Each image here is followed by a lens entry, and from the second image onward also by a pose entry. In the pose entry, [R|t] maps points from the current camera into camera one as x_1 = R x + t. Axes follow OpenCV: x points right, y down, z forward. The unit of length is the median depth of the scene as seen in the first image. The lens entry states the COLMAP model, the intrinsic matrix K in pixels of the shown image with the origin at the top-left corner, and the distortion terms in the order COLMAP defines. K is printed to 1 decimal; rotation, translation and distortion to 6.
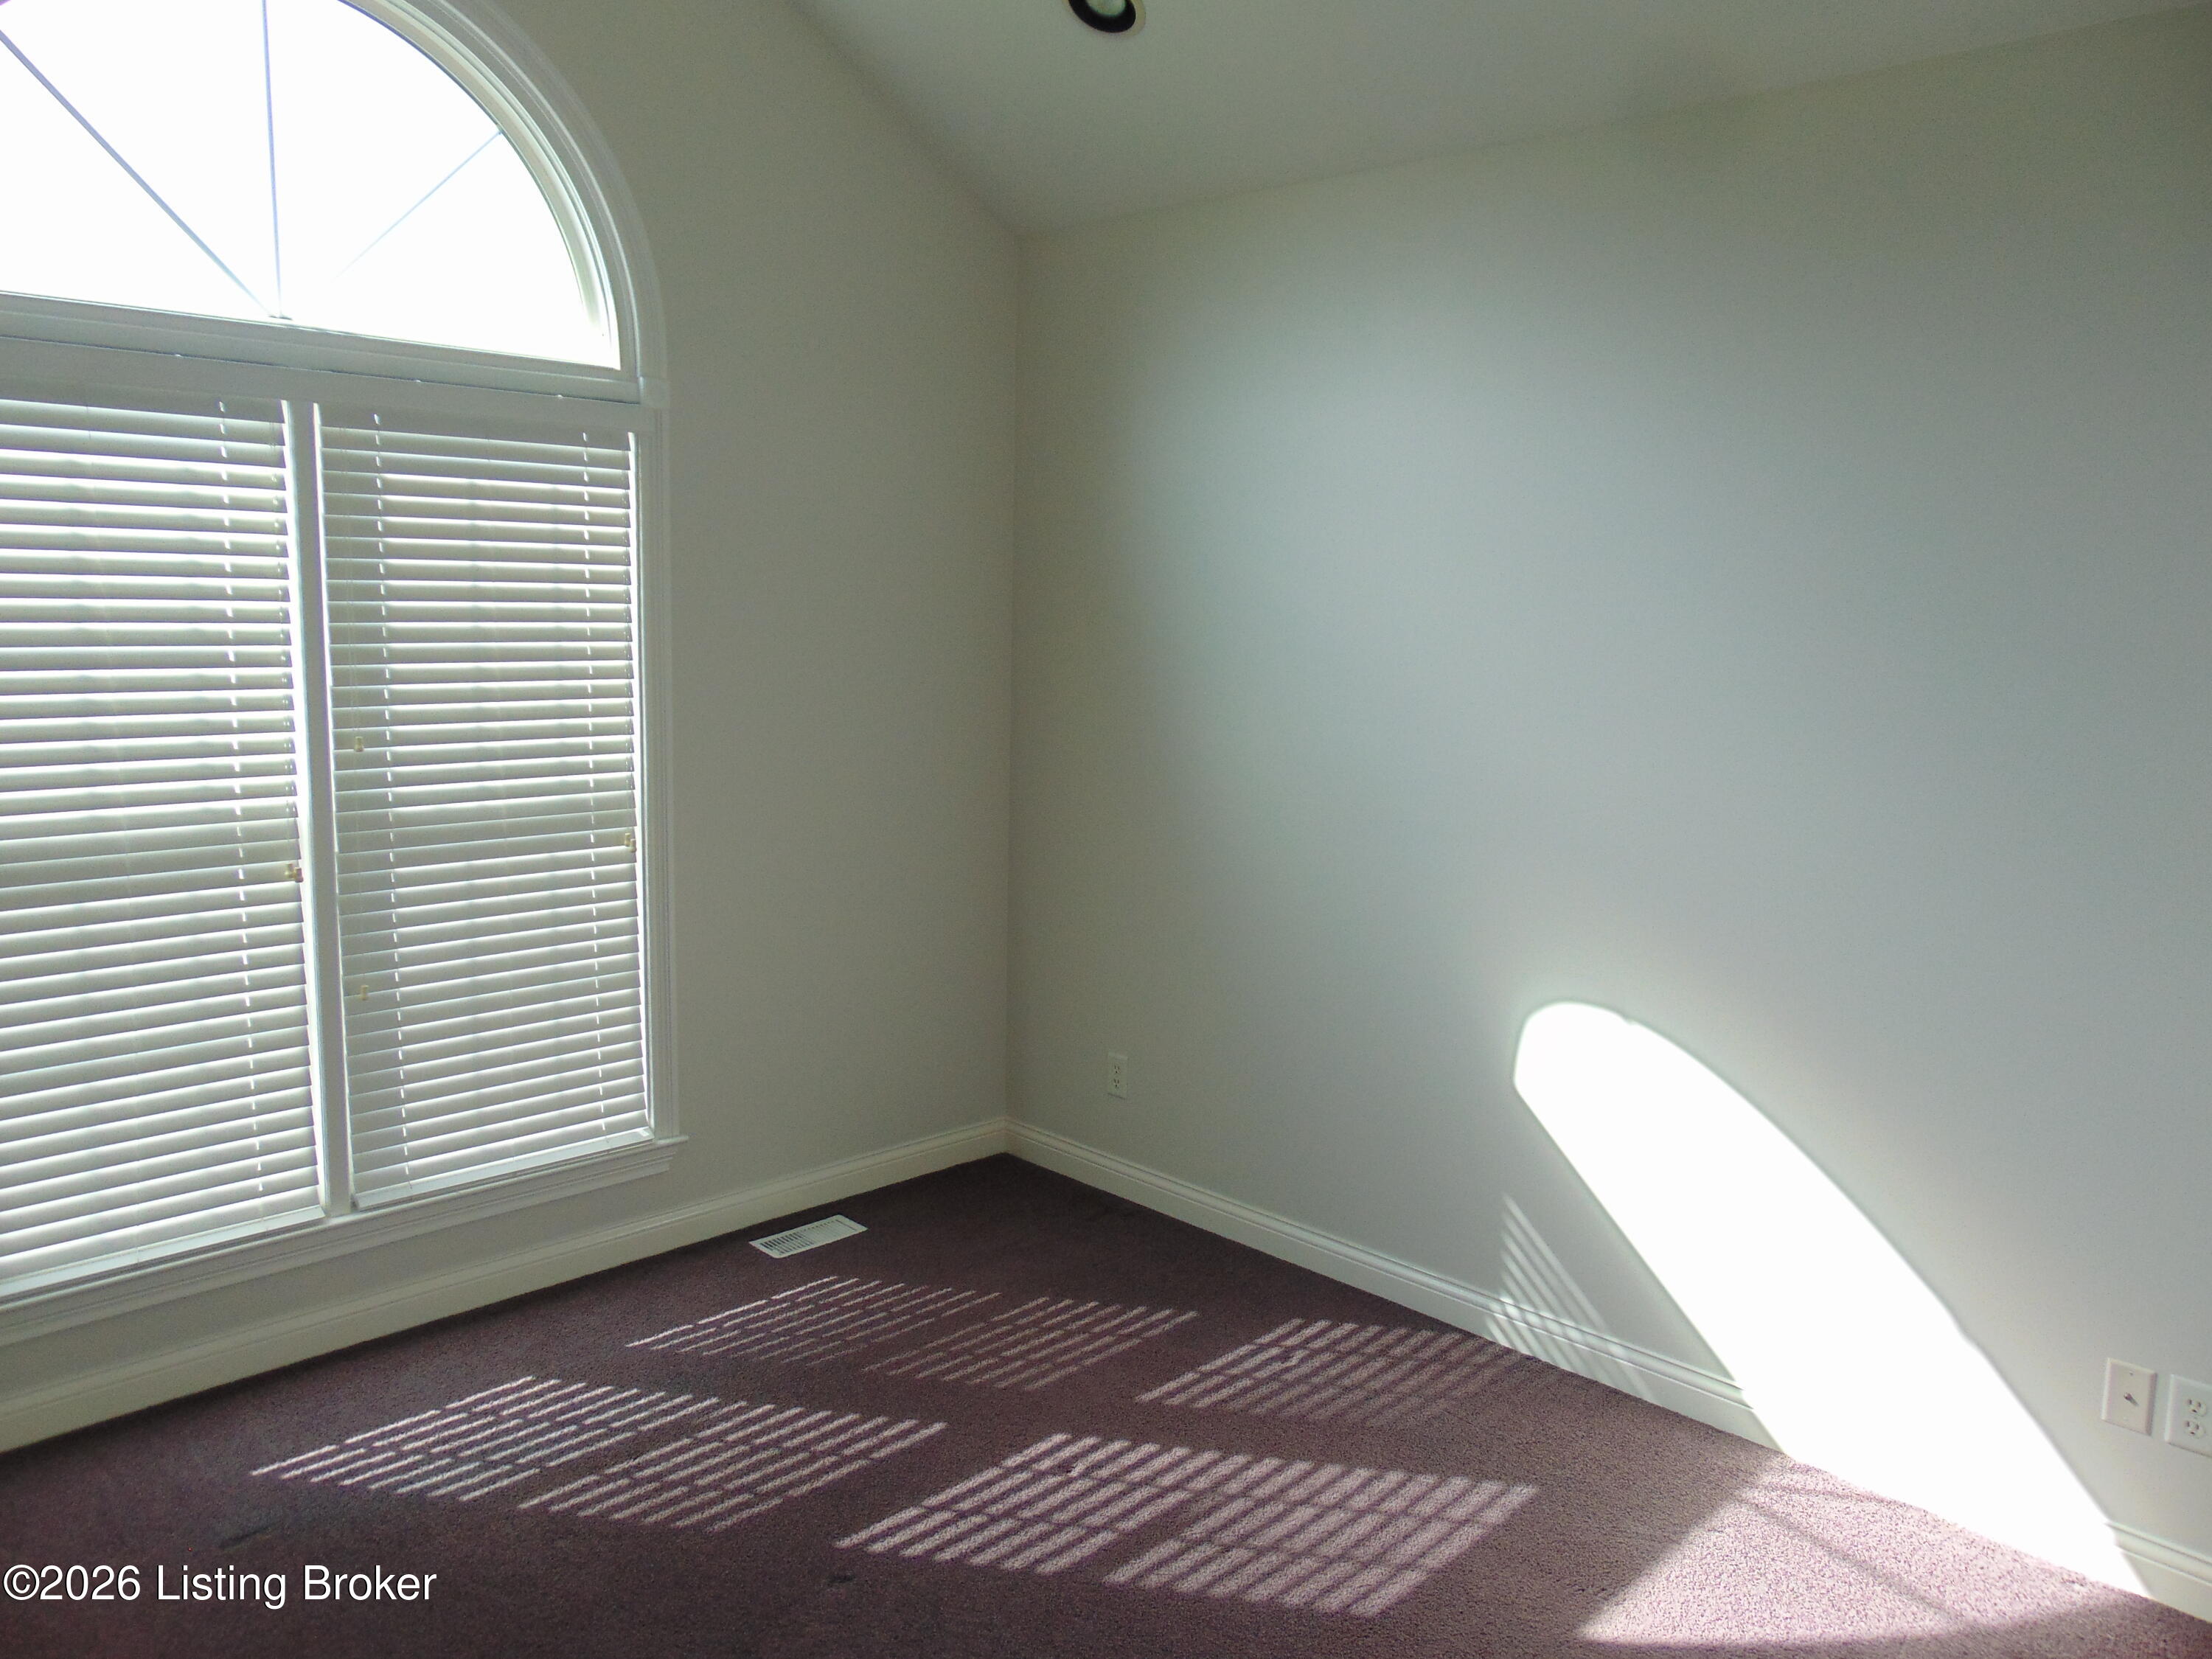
lens RADIAL K [[1685.8, 0, 1105.9], [0, 1685.8, 817.2], [0, 0, 1]] dist [0.006825, 0.035895]
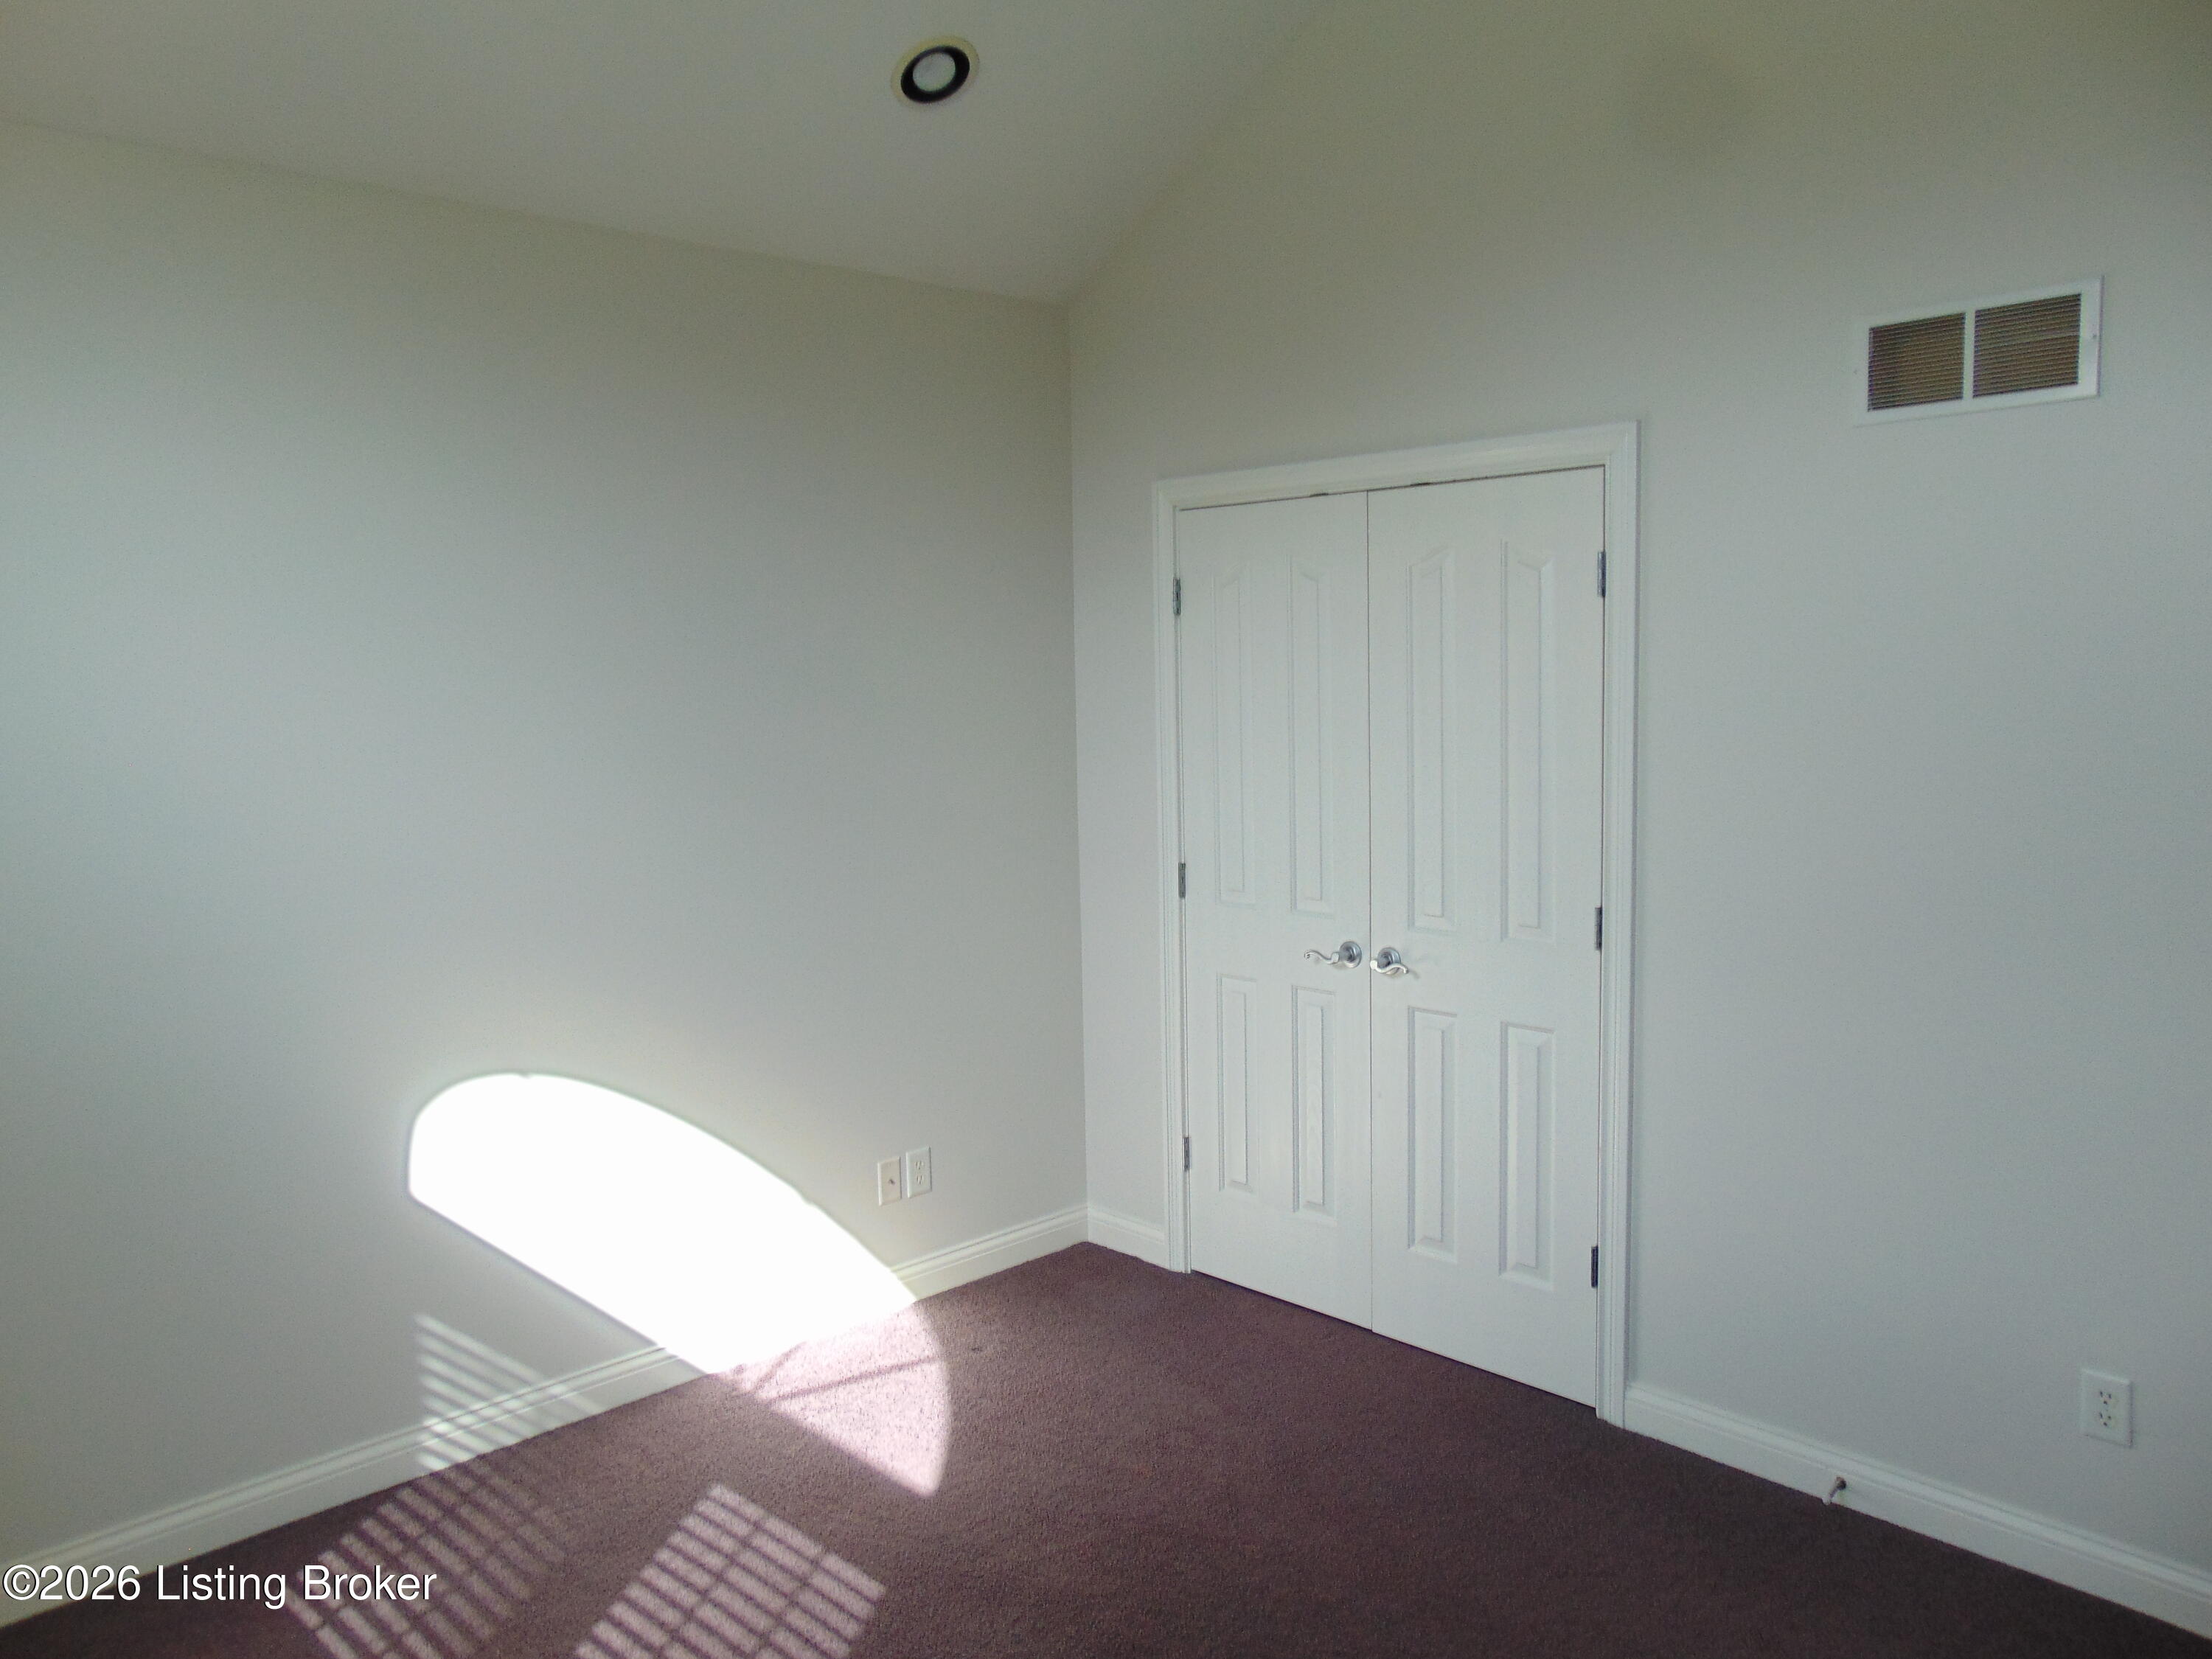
lens RADIAL K [[1685.8, 0, 1097.9], [0, 1685.8, 839.2], [0, 0, 1]] dist [0.006825, 0.035895]
pose [[0.036768, -0.147118, 0.988435, -0.698959], [0.162541, 0.976813, 0.139342, -0.111886], [-0.986017, 0.155538, 0.059828, 0.587672]]
